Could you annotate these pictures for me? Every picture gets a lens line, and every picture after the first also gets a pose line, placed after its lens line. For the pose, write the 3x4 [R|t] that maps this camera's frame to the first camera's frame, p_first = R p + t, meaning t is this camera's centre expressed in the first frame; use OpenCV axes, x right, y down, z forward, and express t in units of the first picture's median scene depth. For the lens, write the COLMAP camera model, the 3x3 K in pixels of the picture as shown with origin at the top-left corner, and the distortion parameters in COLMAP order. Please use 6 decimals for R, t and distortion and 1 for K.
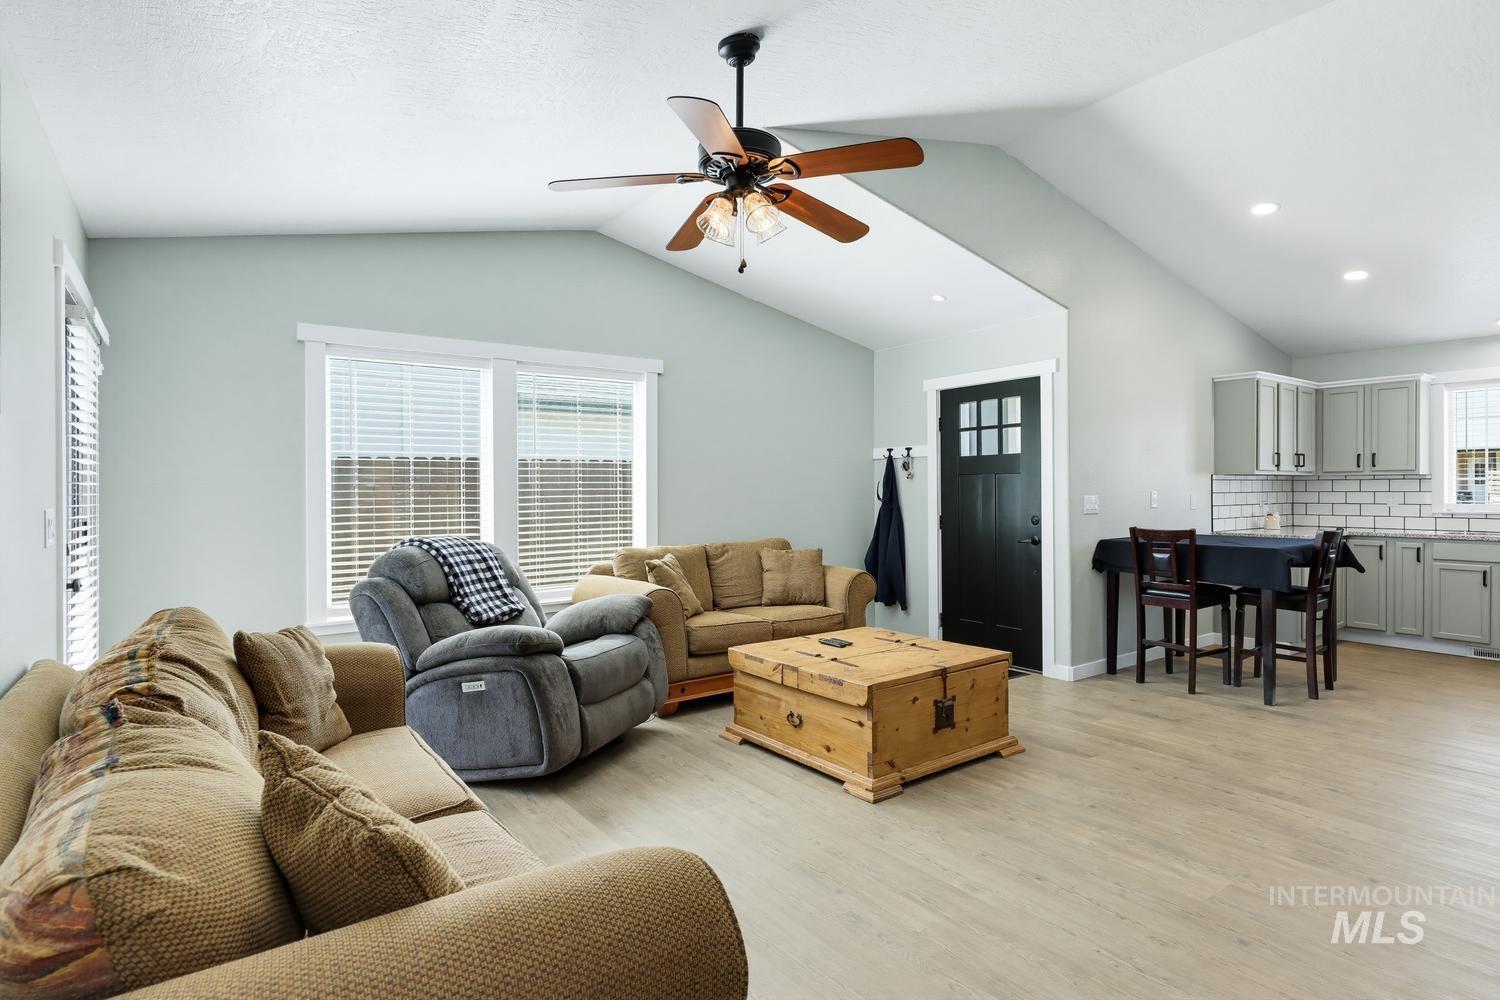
lens RADIAL K [[772.1, 0, 746.3], [0, 772.1, 486.5], [0, 0, 1]] dist [0.001017, -0.002325]
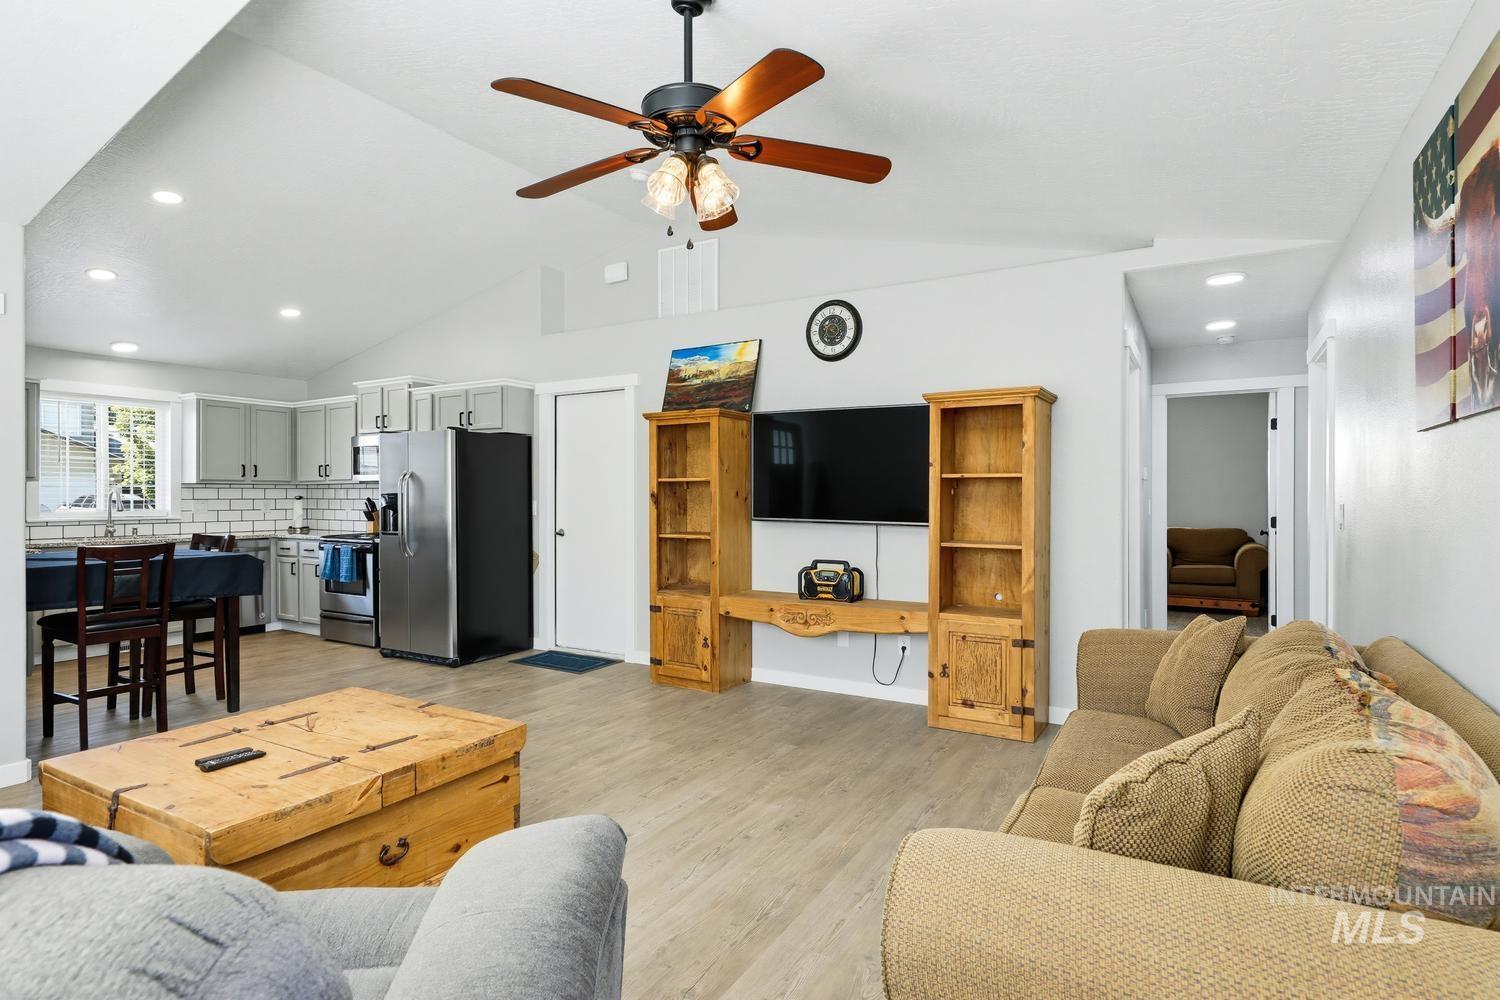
lens RADIAL K [[776.0, 0, 756.8], [0, 776.0, 498.1], [0, 0, 1]] dist [-0.000607, -0.000542]
pose [[-0.404197, 0.005211, 0.914657, -0.701459], [0.007064, 0.999972, -0.002576, 0.018717], [-0.914645, 0.005420, -0.404222, 1.085844]]
